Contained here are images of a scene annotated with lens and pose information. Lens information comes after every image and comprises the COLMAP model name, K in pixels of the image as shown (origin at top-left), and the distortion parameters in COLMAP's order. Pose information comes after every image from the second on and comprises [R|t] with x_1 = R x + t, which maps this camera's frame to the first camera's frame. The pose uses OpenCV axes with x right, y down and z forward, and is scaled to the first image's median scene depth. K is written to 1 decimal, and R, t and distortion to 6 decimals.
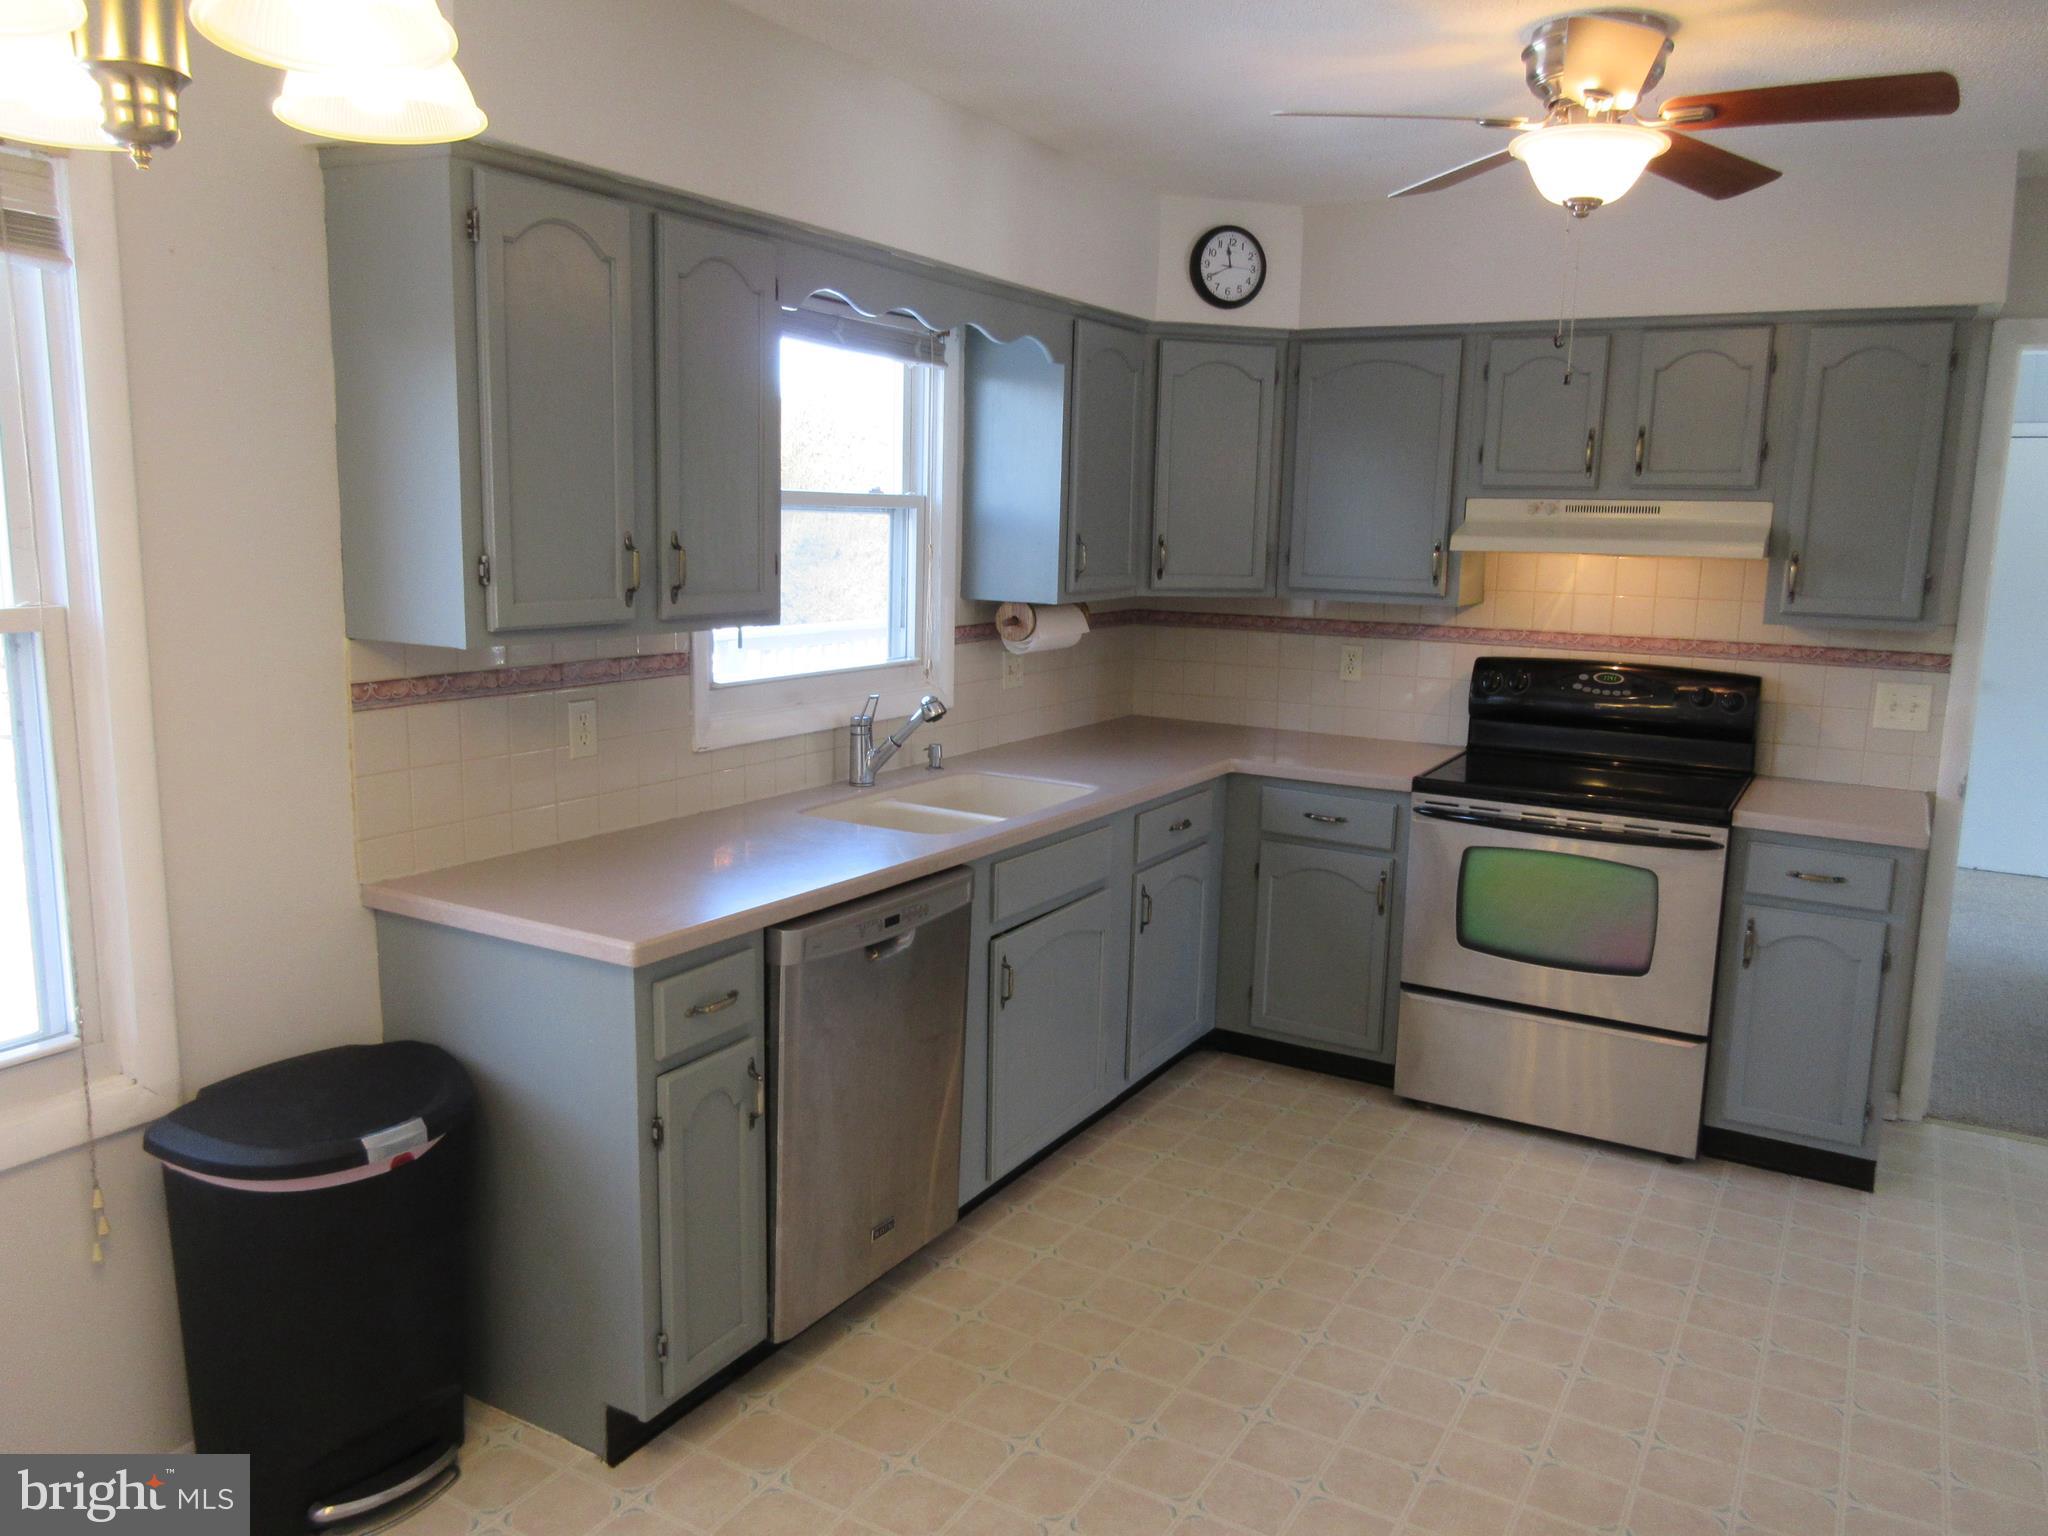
lens RADIAL K [[1496.5, 0, 1024.0], [0, 1496.5, 768.0], [0, 0, 1]] dist [0.038411, 0.000665]
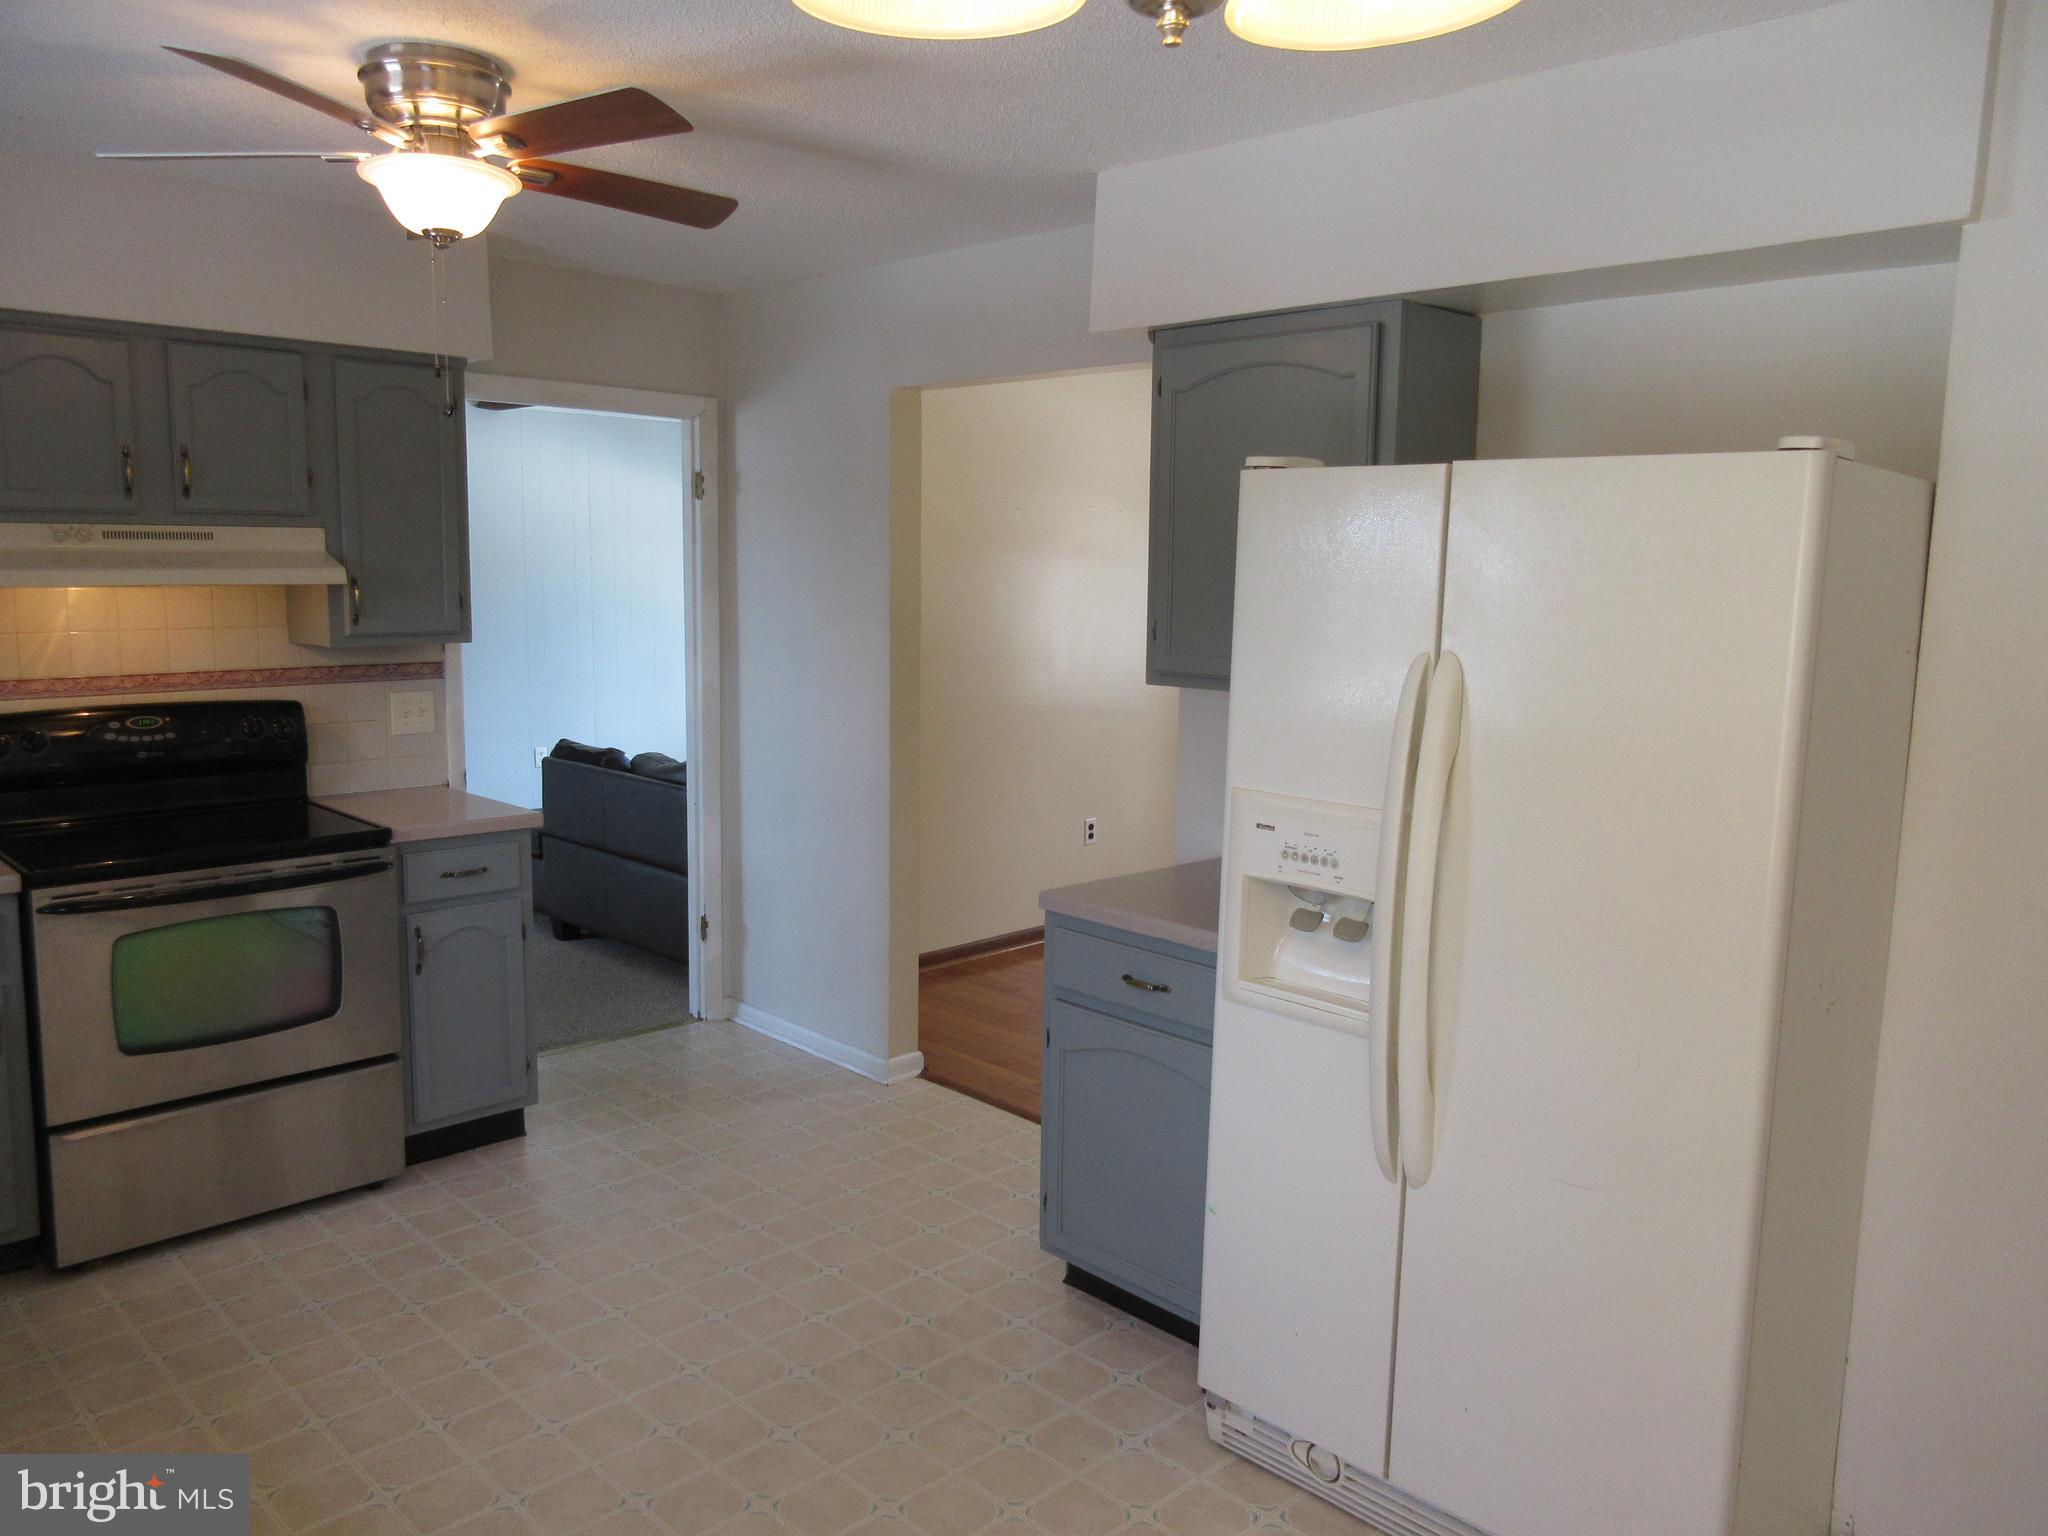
lens RADIAL K [[1514.2, 0, 1024.0], [0, 1514.2, 768.0], [0, 0, 1]] dist [-0.018858, -0.000156]
pose [[0.278401, -0.155361, 0.947816, -0.342527], [0.161158, 0.980396, 0.113365, -0.053691], [-0.946848, 0.121188, 0.297981, 0.256375]]
